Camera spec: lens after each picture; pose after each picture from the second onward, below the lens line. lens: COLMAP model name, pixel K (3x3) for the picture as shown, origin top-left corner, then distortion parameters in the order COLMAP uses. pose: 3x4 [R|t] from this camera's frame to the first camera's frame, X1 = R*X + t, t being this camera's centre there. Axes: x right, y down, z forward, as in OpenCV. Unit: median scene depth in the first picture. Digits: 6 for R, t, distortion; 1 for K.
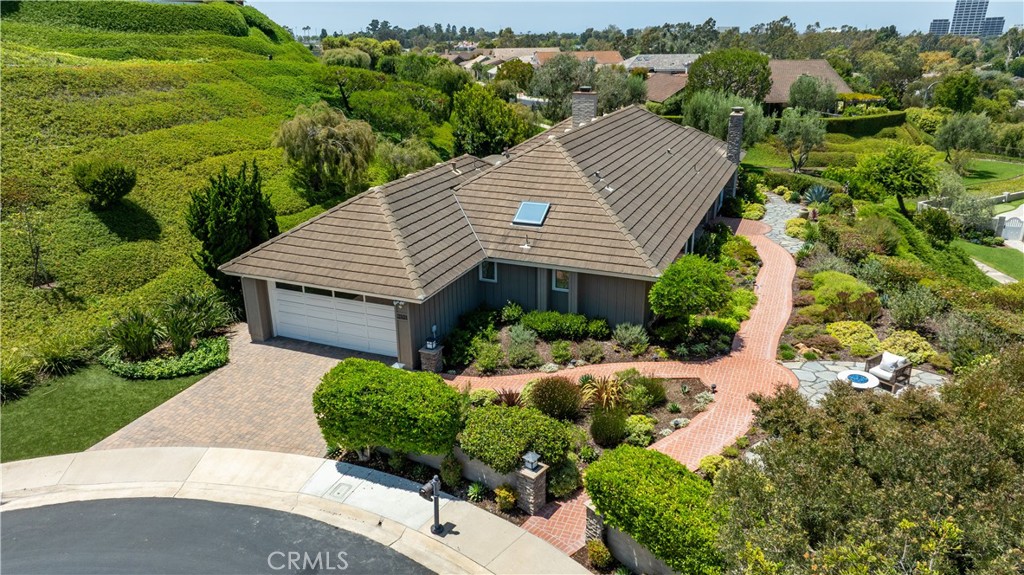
lens RADIAL K [[720.4, 0, 512.0], [0, 720.4, 287.5], [0, 0, 1]] dist [-0.032604, 0.034116]
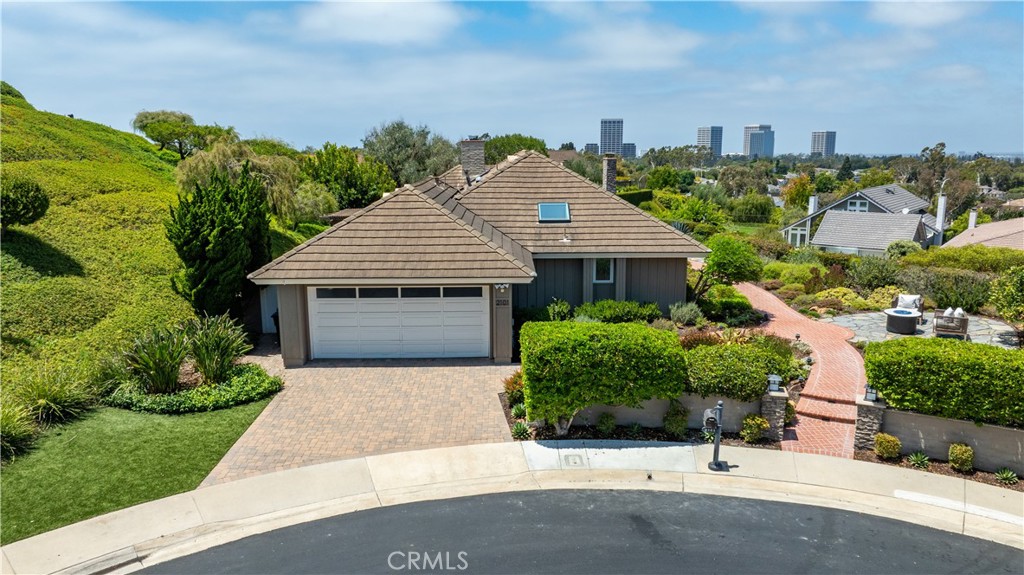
lens RADIAL K [[720.4, 0, 512.0], [0, 720.4, 287.5], [0, 0, 1]] dist [-0.032604, 0.034116]
pose [[0.917383, -0.069849, 0.391828, -0.451238], [0.131737, 0.982277, -0.133328, 0.131970], [-0.375571, 0.173931, 0.910327, 0.148437]]
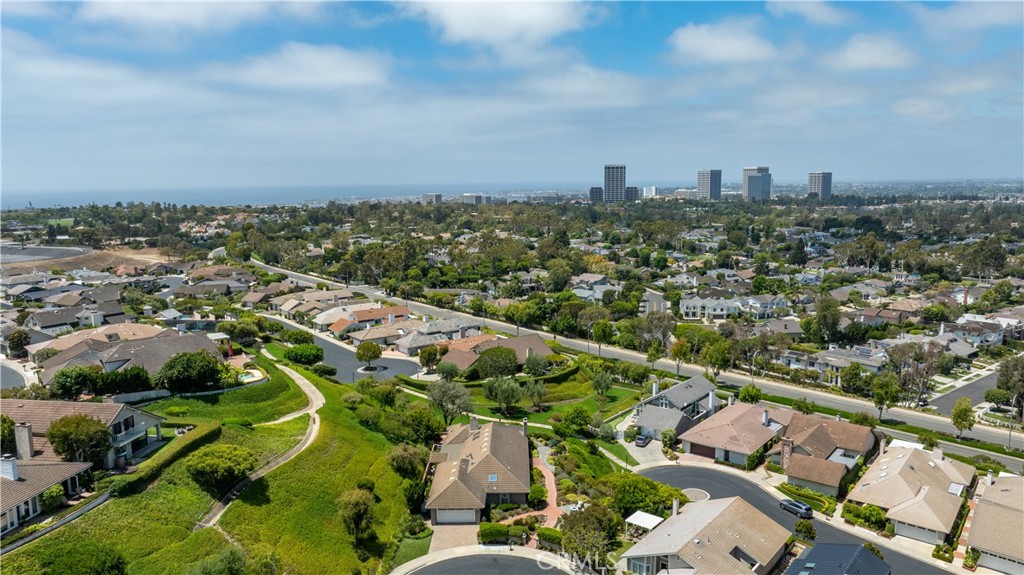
lens RADIAL K [[720.4, 0, 512.0], [0, 720.4, 287.5], [0, 0, 1]] dist [-0.032604, 0.034116]
pose [[0.923156, -0.060259, 0.379674, -1.379465], [0.134389, 0.975910, -0.171871, -0.458278], [-0.360171, 0.209688, 0.909015, -2.973023]]
